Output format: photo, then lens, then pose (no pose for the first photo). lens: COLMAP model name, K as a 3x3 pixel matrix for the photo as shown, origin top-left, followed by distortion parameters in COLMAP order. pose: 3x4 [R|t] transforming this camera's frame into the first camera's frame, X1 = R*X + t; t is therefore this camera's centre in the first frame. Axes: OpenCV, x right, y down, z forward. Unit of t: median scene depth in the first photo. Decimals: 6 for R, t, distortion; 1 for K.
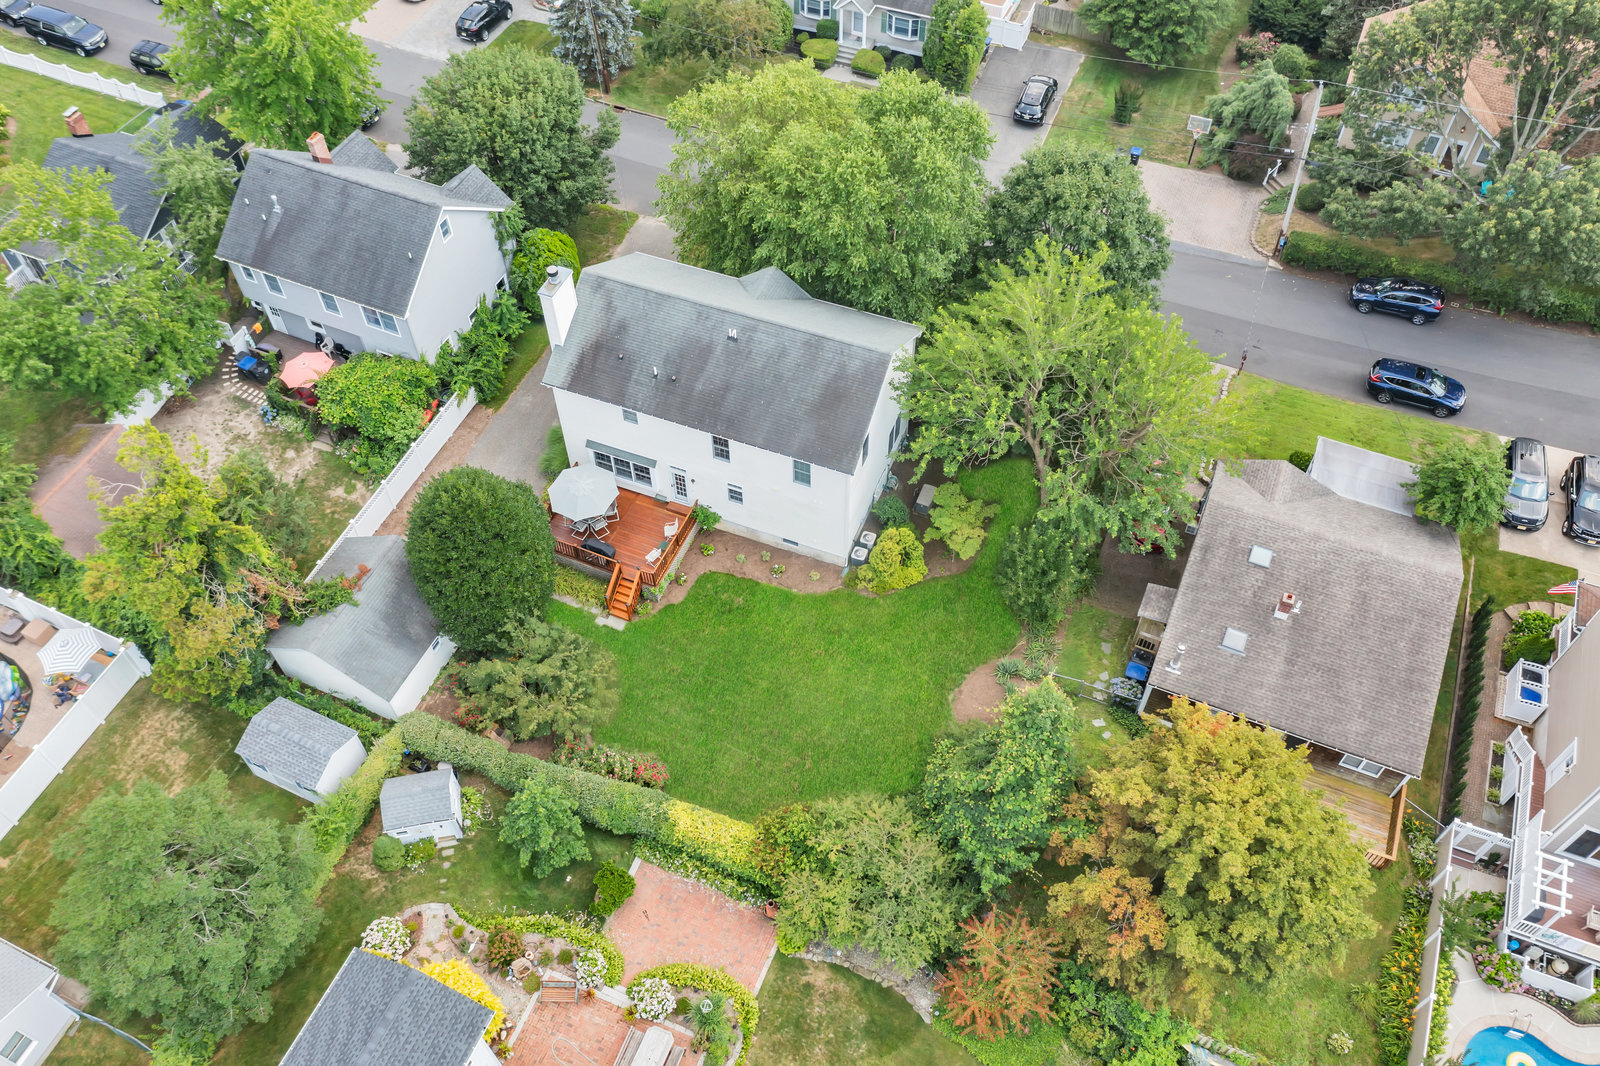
lens RADIAL K [[1257.1, 0, 800.0], [0, 1257.1, 533.0], [0, 0, 1]] dist [-0.032354, 0.002276]
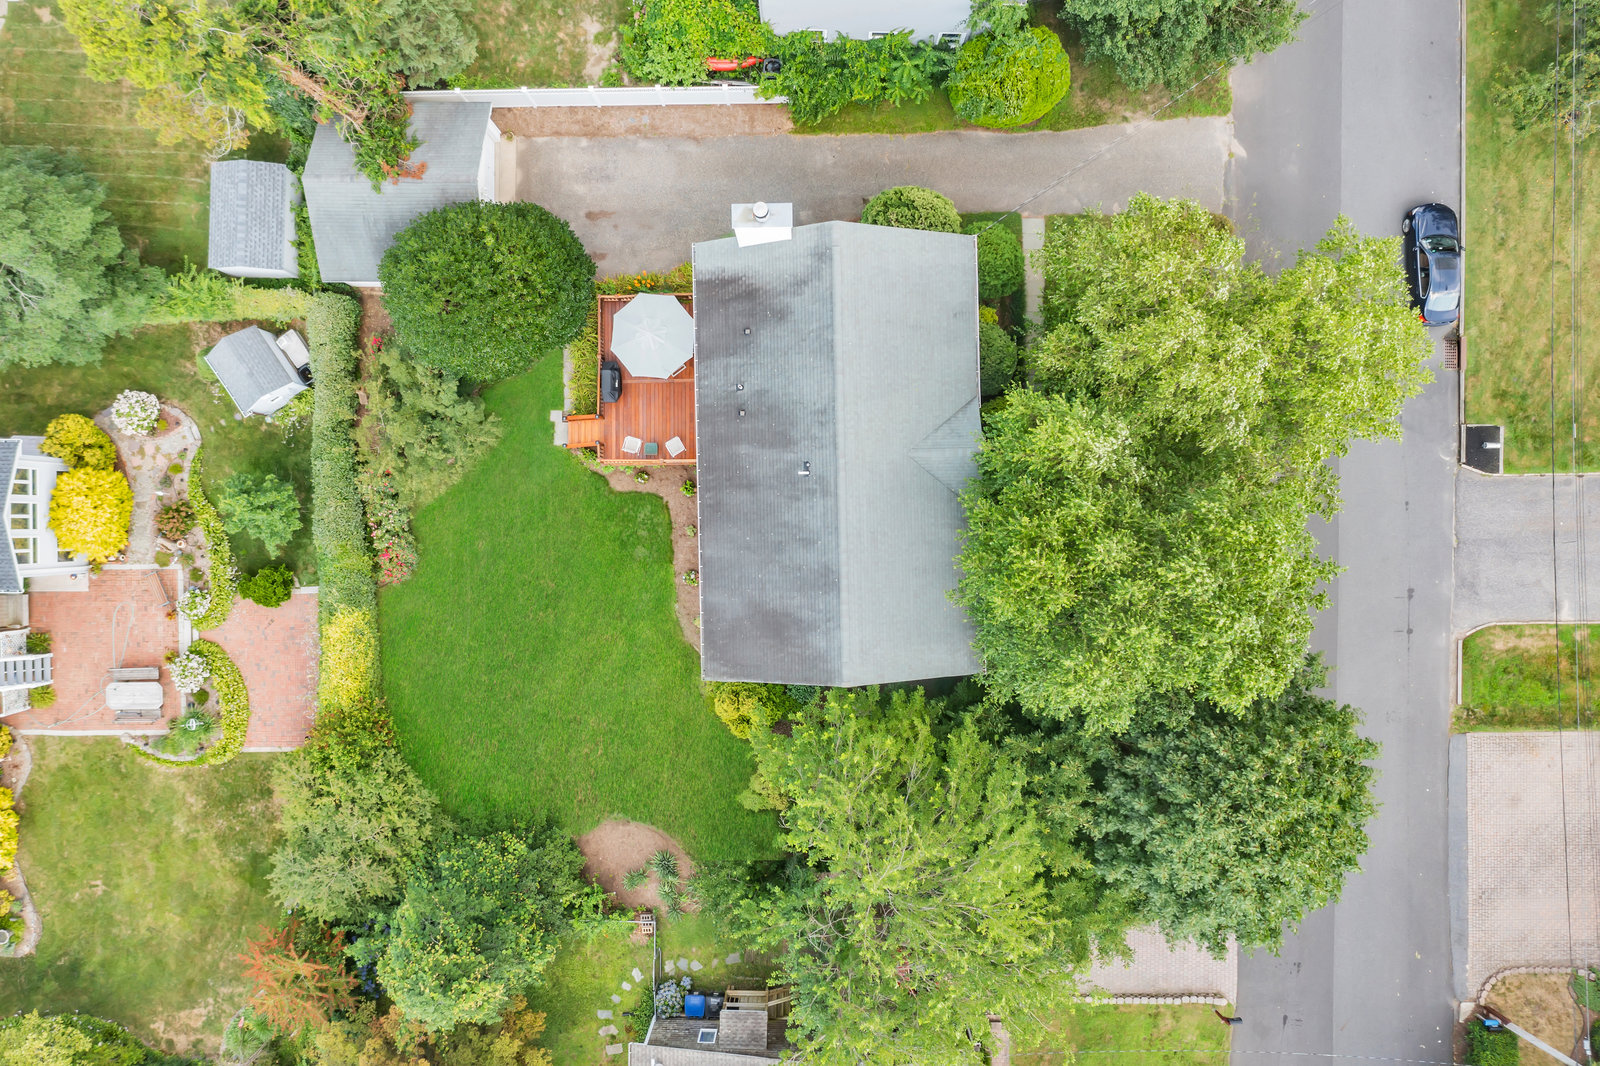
lens RADIAL K [[1257.1, 0, 800.0], [0, 1257.1, 533.0], [0, 0, 1]] dist [-0.032354, 0.002276]
pose [[0.390105, 0.920681, 0.012866, -0.028266], [-0.726496, 0.299181, 0.618623, -0.567198], [0.565705, -0.250675, 0.785583, 0.383612]]
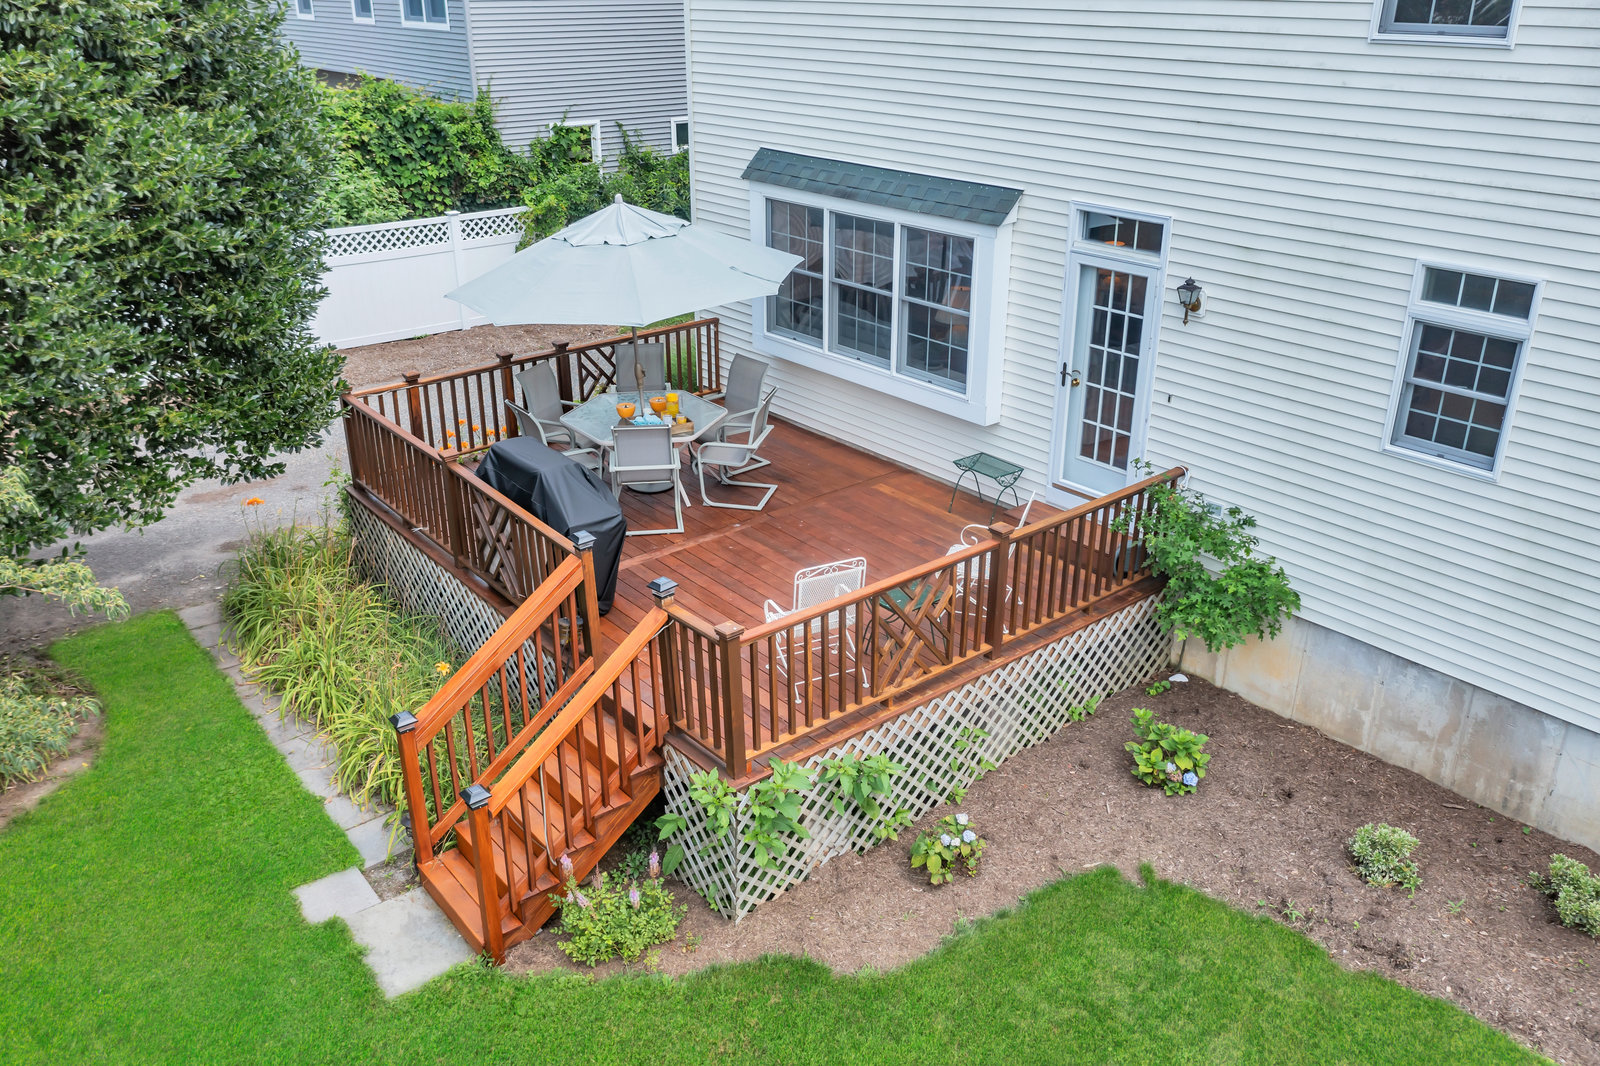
lens RADIAL K [[1257.1, 0, 800.0], [0, 1257.1, 533.0], [0, 0, 1]] dist [-0.032354, 0.002276]
pose [[0.883330, 0.196145, -0.425740, -0.053608], [-0.372410, 0.845230, -0.383270, 0.069411], [0.284672, 0.497104, 0.819664, 0.863989]]
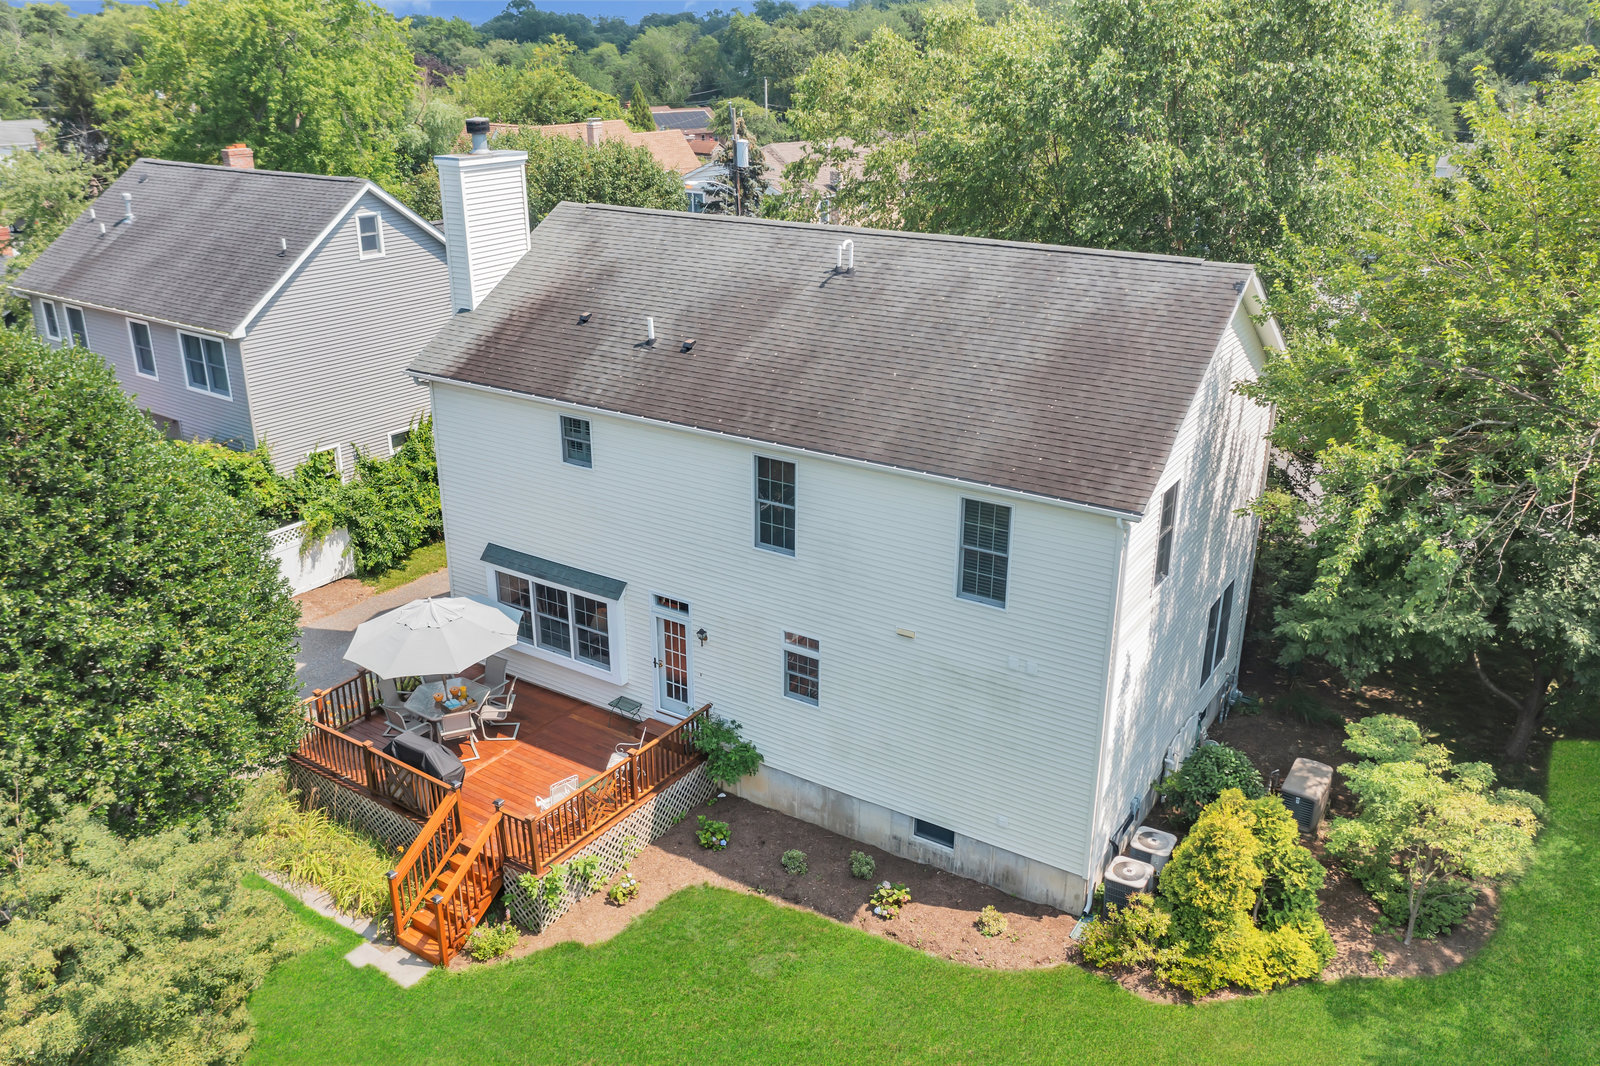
lens RADIAL K [[1257.1, 0, 800.0], [0, 1257.1, 533.0], [0, 0, 1]] dist [-0.032354, 0.002276]
pose [[0.981731, 0.078790, -0.173192, 0.010763], [-0.156316, 0.852952, -0.498034, 0.122755], [0.108484, 0.516008, 0.849686, 0.652429]]
